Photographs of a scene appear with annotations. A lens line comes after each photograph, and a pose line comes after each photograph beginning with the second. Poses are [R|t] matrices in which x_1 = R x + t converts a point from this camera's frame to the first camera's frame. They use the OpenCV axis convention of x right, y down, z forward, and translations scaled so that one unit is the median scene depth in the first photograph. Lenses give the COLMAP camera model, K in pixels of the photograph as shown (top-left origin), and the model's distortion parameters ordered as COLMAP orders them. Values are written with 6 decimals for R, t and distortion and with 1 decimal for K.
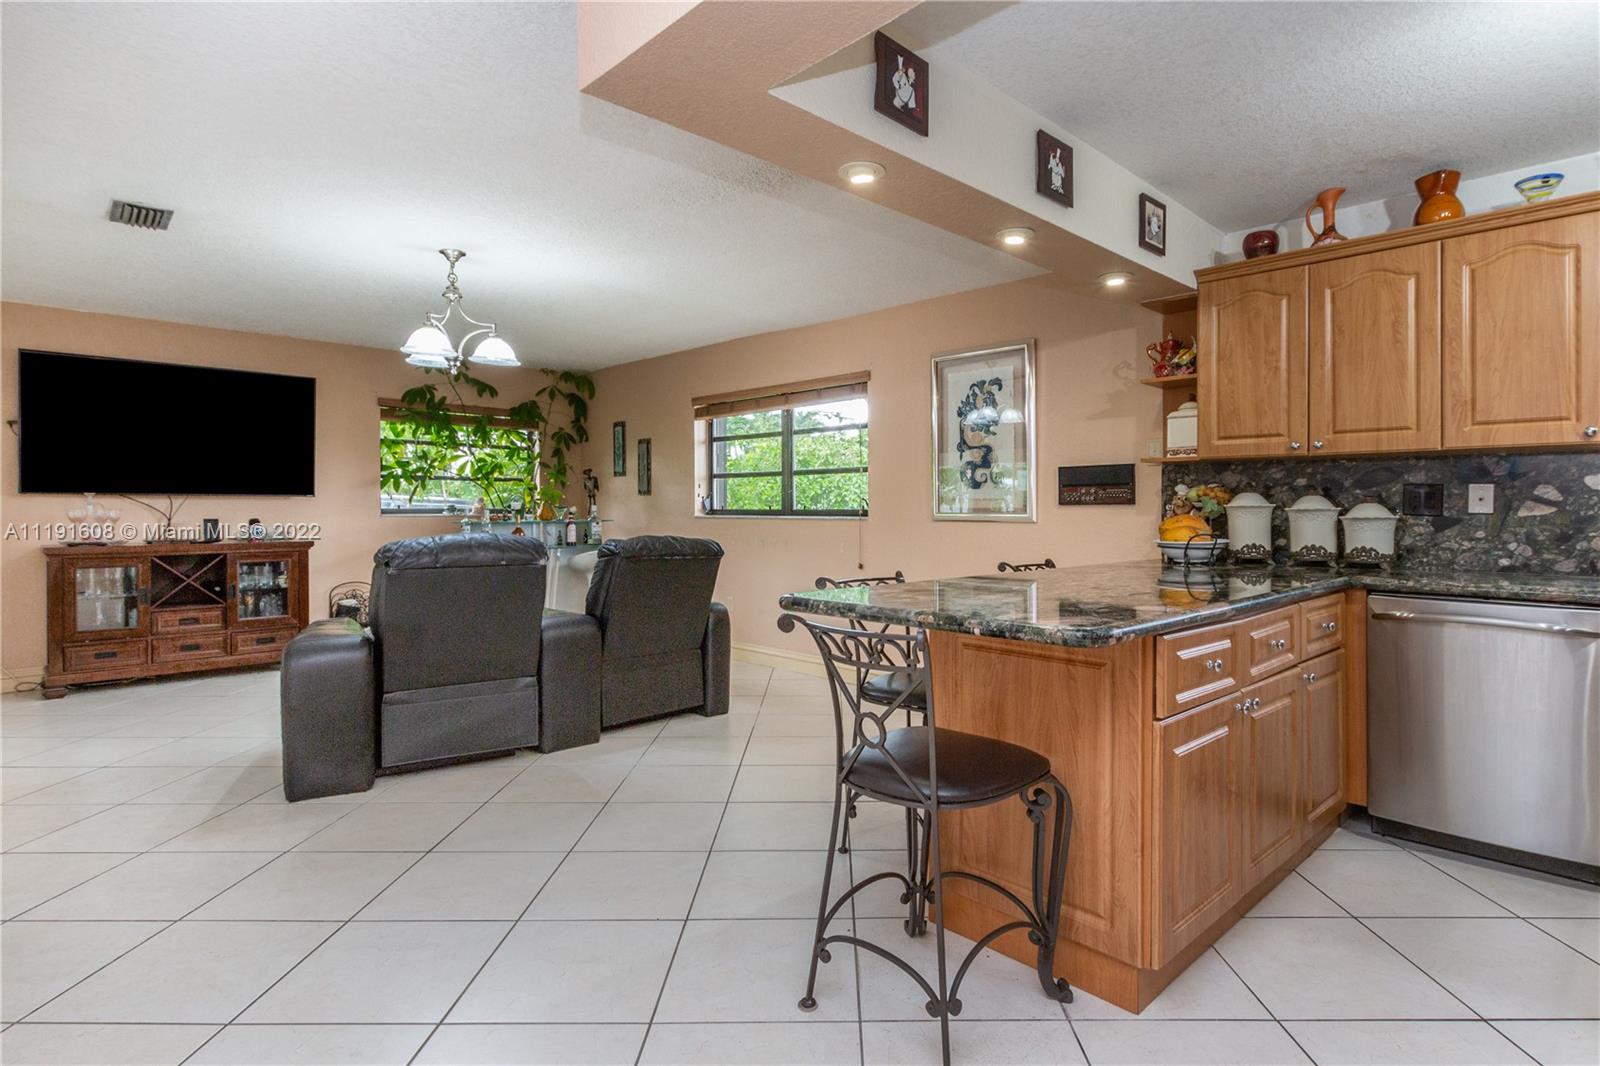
lens RADIAL K [[797.7, 0, 839.3], [0, 797.7, 506.6], [0, 0, 1]] dist [0.011328, -0.004238]
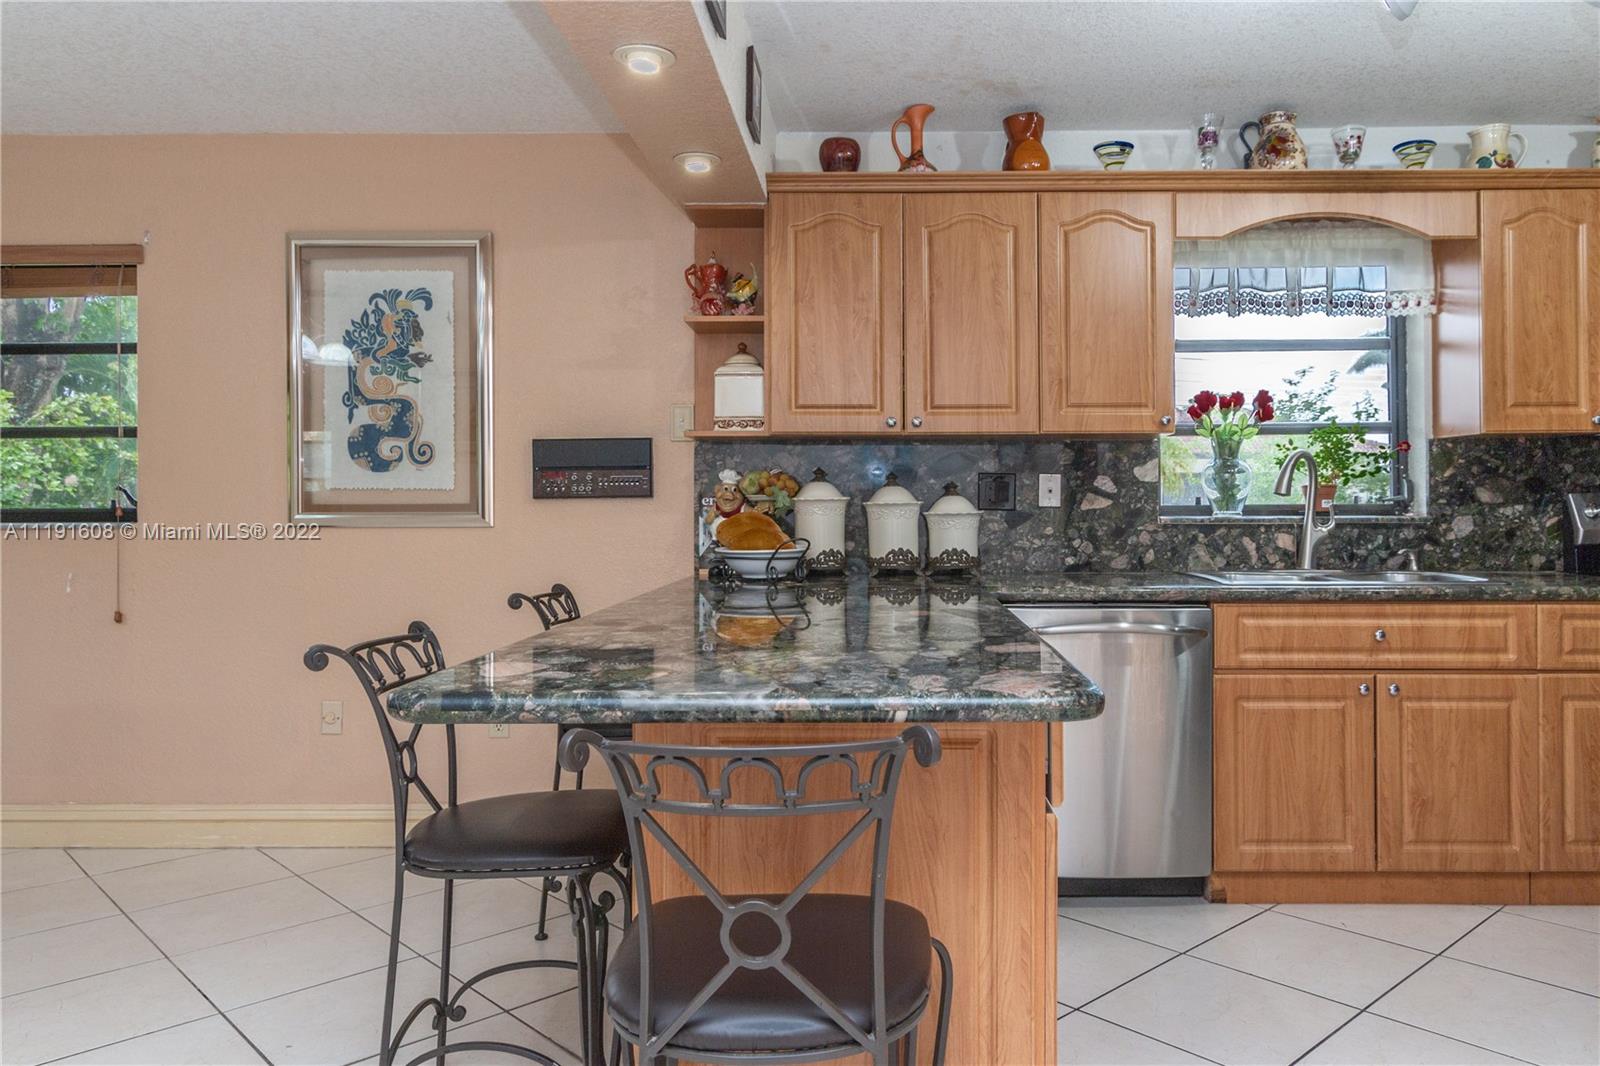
lens RADIAL K [[1144.7, 0, 854.9], [0, 1144.7, 489.4], [0, 0, 1]] dist [0.008814, -0.011483]
pose [[0.733232, 0.002682, 0.679973, -0.163341], [0.003970, 0.999958, -0.008225, -0.001106], [-0.679967, 0.008731, 0.733191, 0.158227]]
